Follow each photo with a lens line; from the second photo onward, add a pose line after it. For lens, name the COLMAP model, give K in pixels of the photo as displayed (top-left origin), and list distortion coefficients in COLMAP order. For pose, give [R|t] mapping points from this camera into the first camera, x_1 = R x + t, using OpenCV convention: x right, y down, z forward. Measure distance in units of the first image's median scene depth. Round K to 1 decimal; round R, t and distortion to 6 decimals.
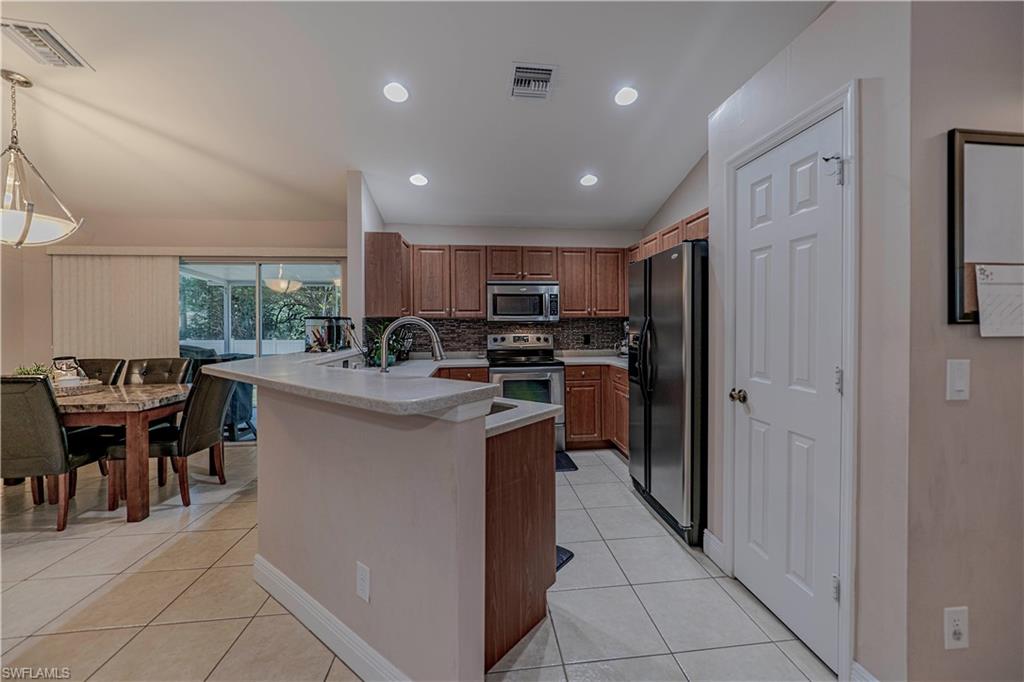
lens RADIAL K [[426.3, 0, 531.3], [0, 426.3, 328.9], [0, 0, 1]] dist [-0.007455, 0.002021]
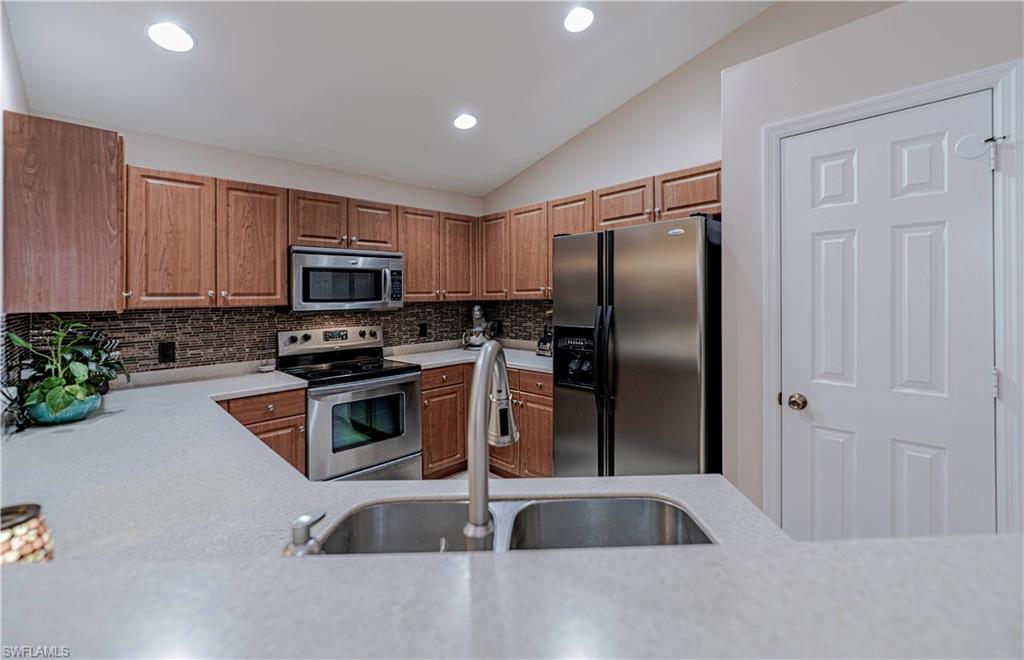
lens RADIAL K [[427.6, 0, 548.7], [0, 427.6, 293.7], [0, 0, 1]] dist [-0.002257, 0.000368]
pose [[0.779997, -0.003467, 0.625773, -0.203963], [0.020064, 0.999609, -0.019470, -0.024557], [-0.625461, 0.027742, 0.779762, 0.297077]]
